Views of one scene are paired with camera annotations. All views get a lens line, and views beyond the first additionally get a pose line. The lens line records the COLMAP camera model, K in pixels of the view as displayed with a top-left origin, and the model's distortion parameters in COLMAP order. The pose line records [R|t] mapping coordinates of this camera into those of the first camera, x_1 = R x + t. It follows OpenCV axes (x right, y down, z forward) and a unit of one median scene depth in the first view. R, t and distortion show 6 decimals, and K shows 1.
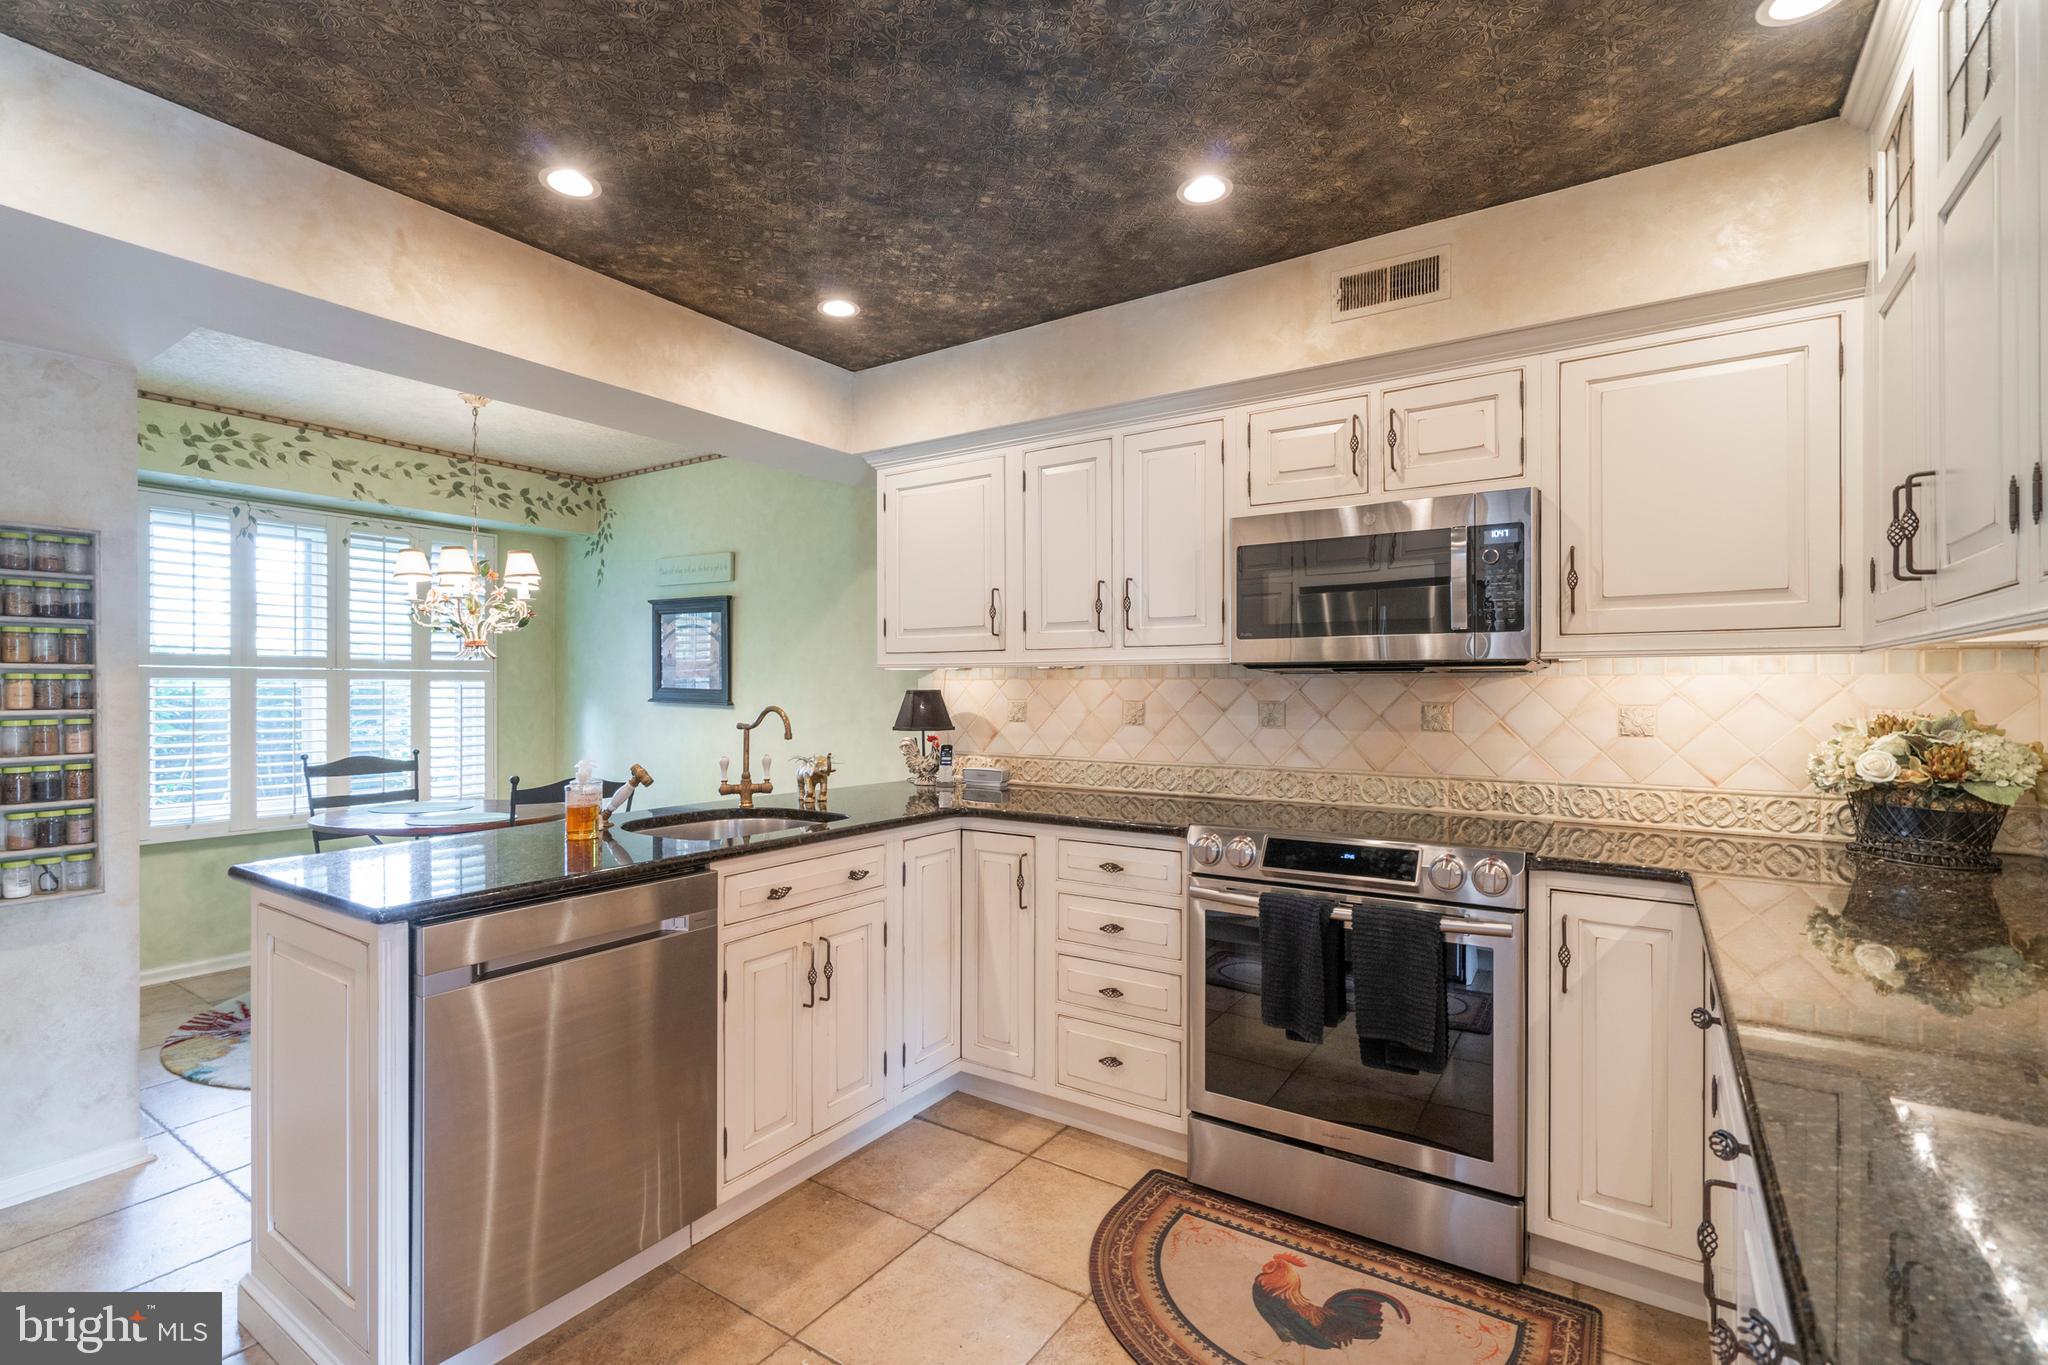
lens RADIAL K [[939.1, 0, 1015.2], [0, 939.1, 685.9], [0, 0, 1]] dist [-0.001490, -0.000170]
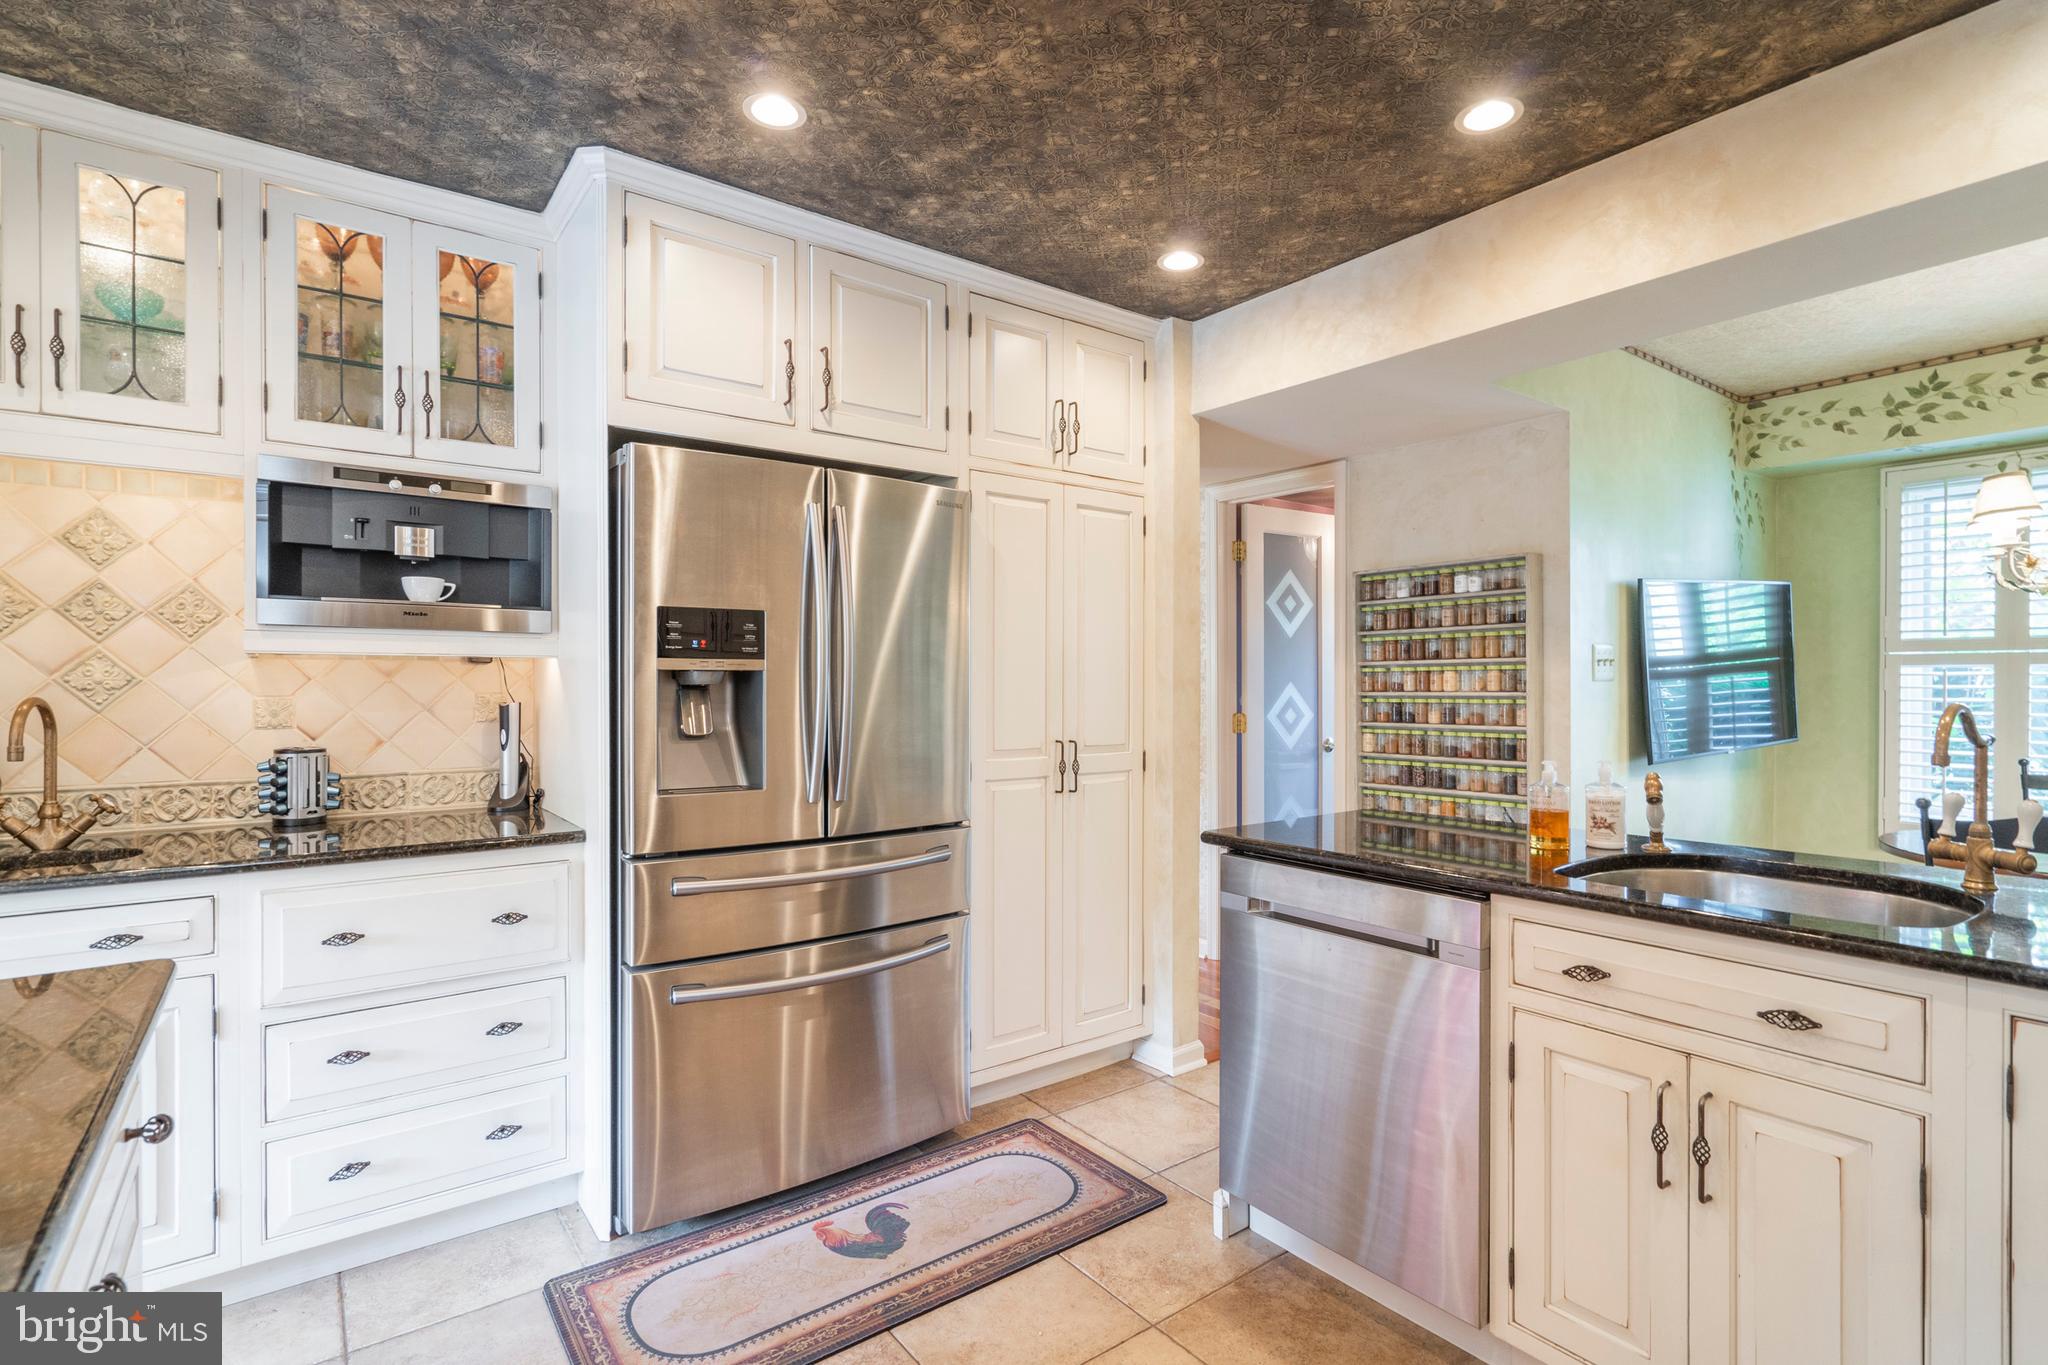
lens RADIAL K [[976.5, 0, 1019.5], [0, 976.5, 683.9], [0, 0, 1]] dist [0.000577, -0.000032]
pose [[-0.336705, 0.001649, -0.941609, 0.322741], [0.003497, 0.999994, 0.000501, 0.006522], [0.941604, -0.003124, -0.336709, 0.503383]]
